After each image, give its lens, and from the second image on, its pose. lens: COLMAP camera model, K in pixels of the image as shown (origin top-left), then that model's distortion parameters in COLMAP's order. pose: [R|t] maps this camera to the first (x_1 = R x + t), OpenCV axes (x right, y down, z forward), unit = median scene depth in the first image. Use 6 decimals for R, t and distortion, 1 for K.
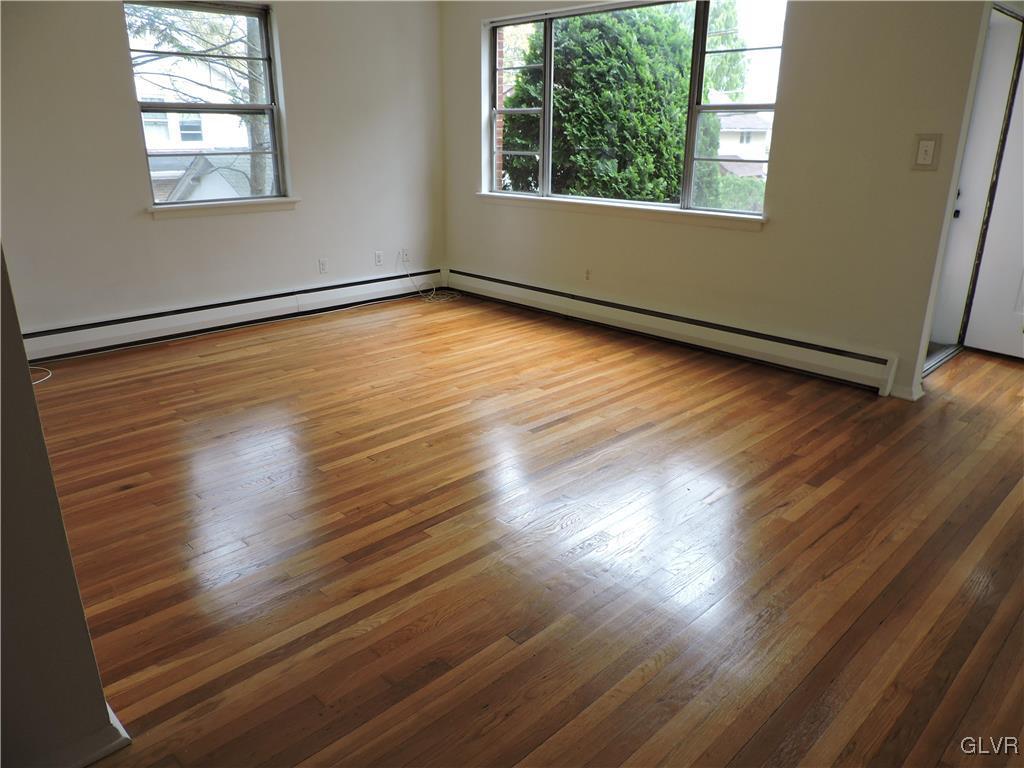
lens RADIAL K [[721.4, 0, 512.0], [0, 721.4, 384.0], [0, 0, 1]] dist [-0.010812, 0.002155]
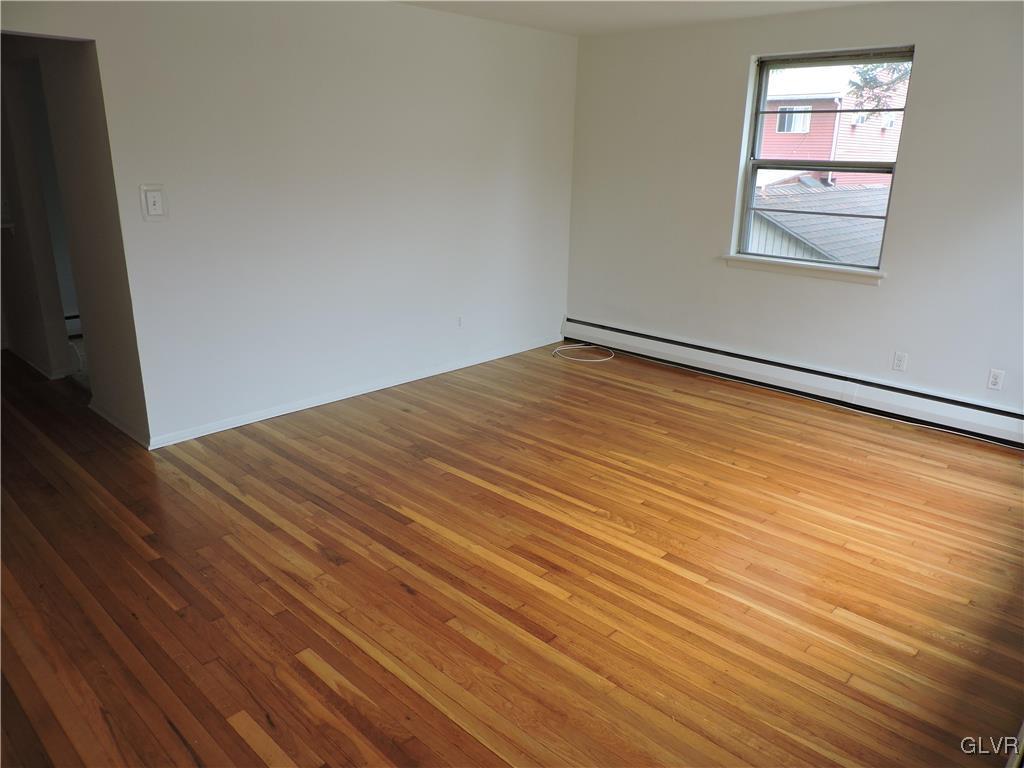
lens RADIAL K [[721.4, 0, 512.0], [0, 721.4, 384.0], [0, 0, 1]] dist [-0.010812, 0.002155]
pose [[0.042730, 0.301684, -0.952450, 0.616645], [-0.345544, 0.898950, 0.269236, -0.266239], [0.937429, 0.317609, 0.142657, 0.636832]]
